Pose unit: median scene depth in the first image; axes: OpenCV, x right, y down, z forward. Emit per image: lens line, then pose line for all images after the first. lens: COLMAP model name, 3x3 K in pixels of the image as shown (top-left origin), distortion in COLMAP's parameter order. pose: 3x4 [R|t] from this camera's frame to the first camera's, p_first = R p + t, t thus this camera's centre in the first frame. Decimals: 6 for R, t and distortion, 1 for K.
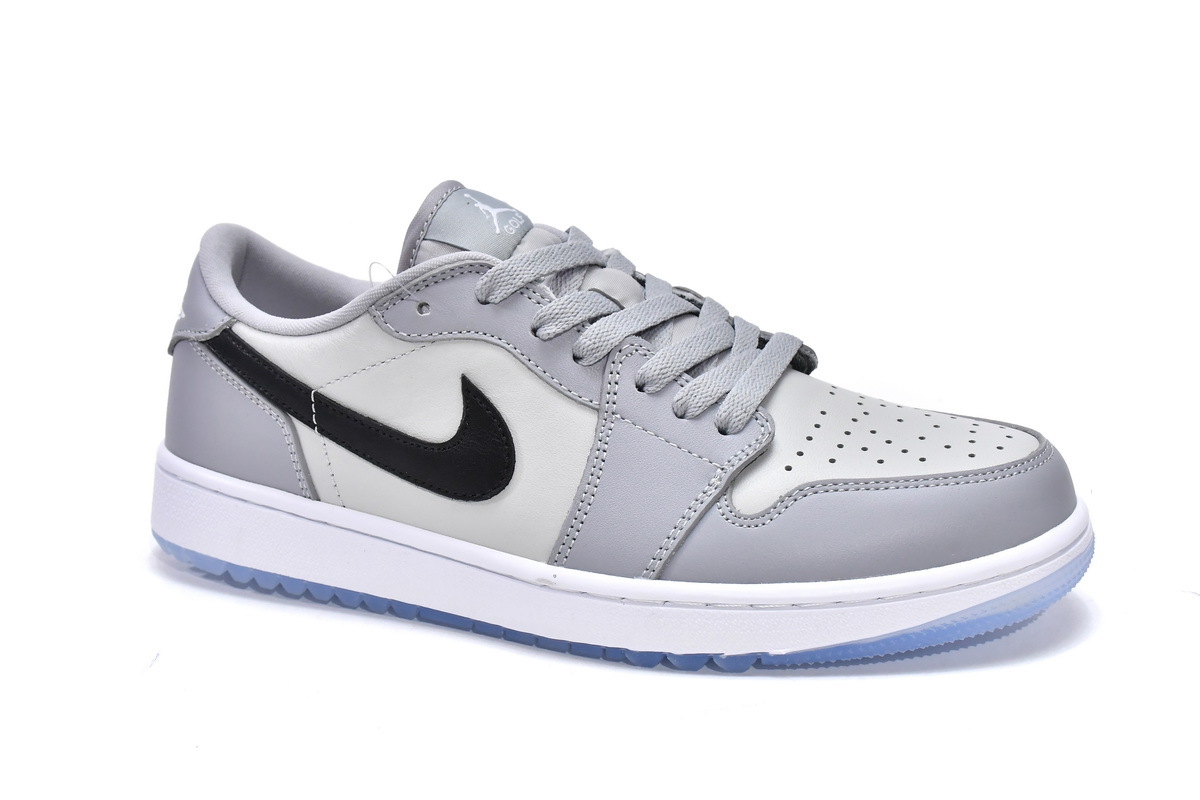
lens RADIAL K [[1808.3, 0, 600.0], [0, 1808.3, 400.0], [0, 0, 1]] dist [0.025575, 0.007763]
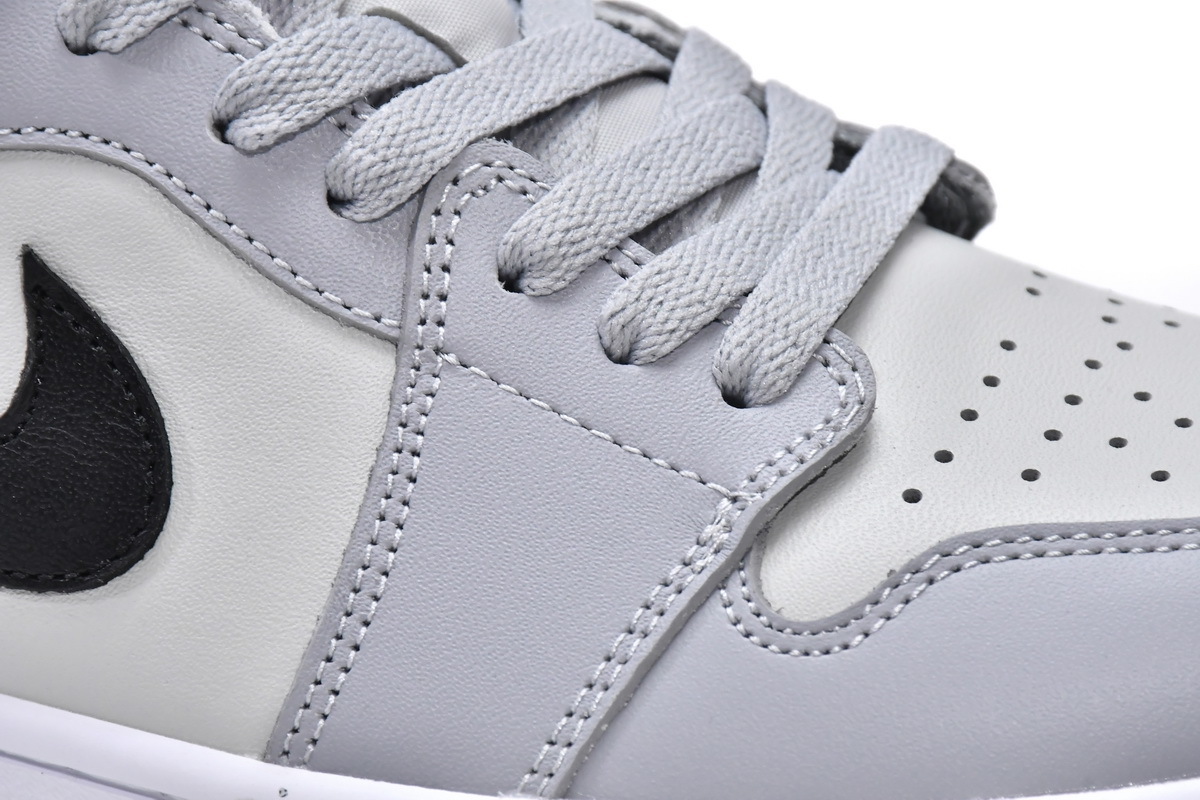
lens RADIAL K [[5774.9, 0, 600.0], [0, 5774.9, 400.0], [0, 0, 1]] dist [0.016072, 15.237190]
pose [[0.999109, -0.006550, 0.041698, -0.008757], [0.005824, 0.999830, 0.017490, -0.002941], [-0.041806, -0.017232, 0.998977, -0.175750]]
